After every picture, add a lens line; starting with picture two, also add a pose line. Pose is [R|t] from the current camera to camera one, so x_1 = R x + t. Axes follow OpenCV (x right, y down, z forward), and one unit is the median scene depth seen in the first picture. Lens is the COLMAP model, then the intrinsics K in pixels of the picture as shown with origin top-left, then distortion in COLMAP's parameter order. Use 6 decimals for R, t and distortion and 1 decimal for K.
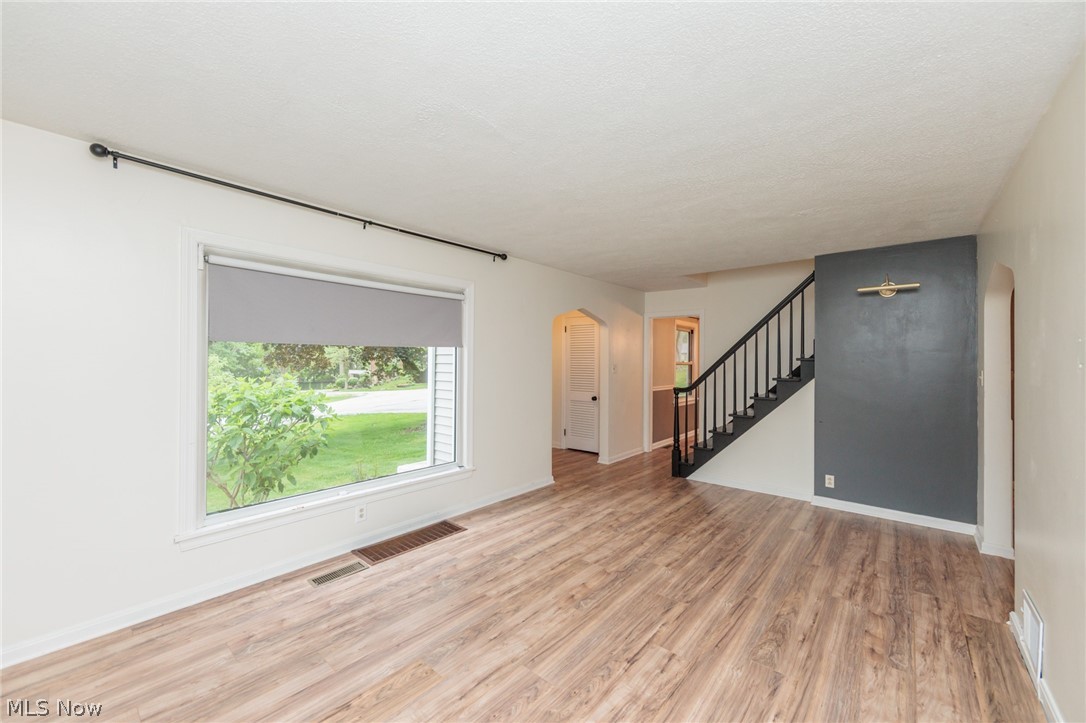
lens RADIAL K [[425.3, 0, 540.4], [0, 425.3, 361.5], [0, 0, 1]] dist [-0.000141, 0.000700]
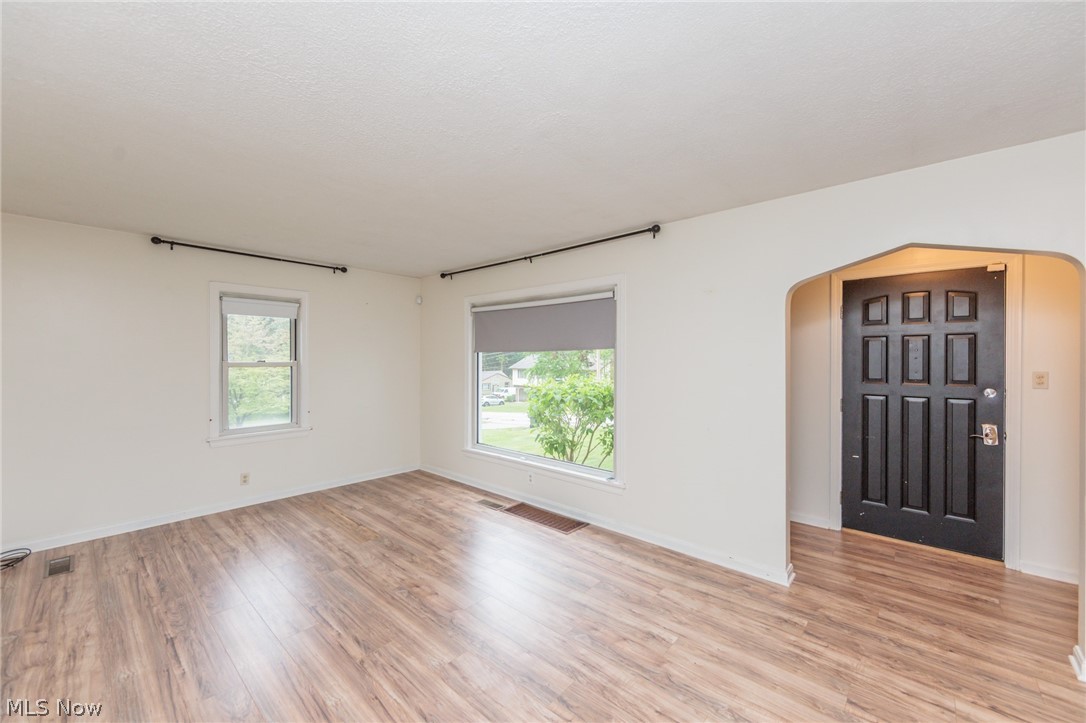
lens RADIAL K [[425.3, 0, 548.9], [0, 425.3, 364.3], [0, 0, 1]] dist [-0.000141, 0.000700]
pose [[-0.018734, 0.004952, -0.999812, 0.952782], [-0.000605, 0.999987, 0.004964, -0.008904], [0.999824, 0.000698, -0.018730, 1.134738]]
